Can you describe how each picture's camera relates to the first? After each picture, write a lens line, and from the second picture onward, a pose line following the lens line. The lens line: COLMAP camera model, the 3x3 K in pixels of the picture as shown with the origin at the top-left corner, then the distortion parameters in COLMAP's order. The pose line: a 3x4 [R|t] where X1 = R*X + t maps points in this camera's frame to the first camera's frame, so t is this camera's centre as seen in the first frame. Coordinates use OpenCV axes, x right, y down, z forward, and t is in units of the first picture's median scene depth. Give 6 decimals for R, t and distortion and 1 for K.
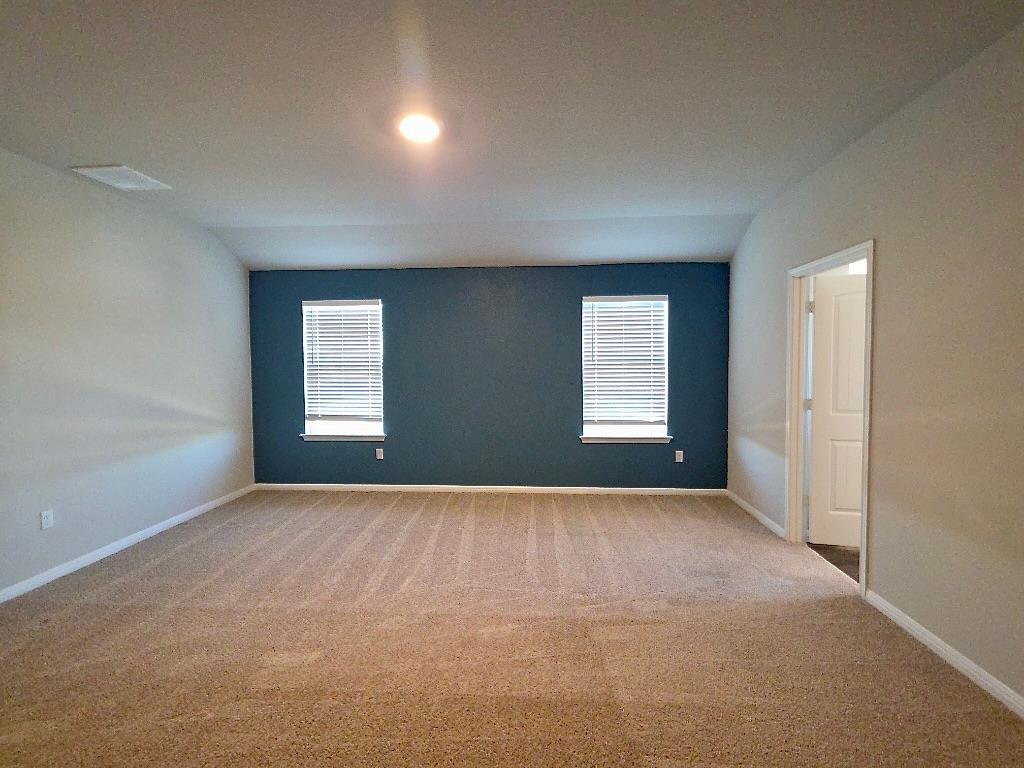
lens RADIAL K [[420.8, 0, 510.3], [0, 420.8, 378.6], [0, 0, 1]] dist [0.001831, -0.000245]
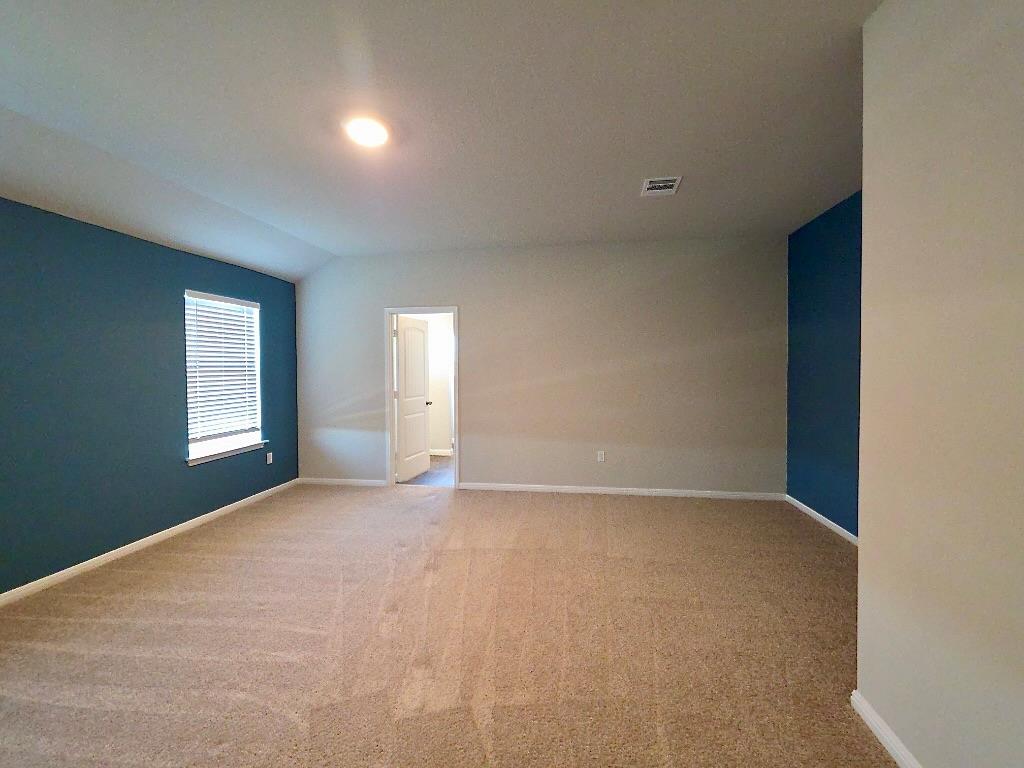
lens RADIAL K [[420.8, 0, 510.3], [0, 420.8, 378.6], [0, 0, 1]] dist [0.001831, -0.000245]
pose [[0.126057, -0.022825, 0.991760, -0.570352], [0.045325, 0.998824, 0.017227, -0.004942], [-0.990987, 0.042780, 0.126943, 0.268500]]
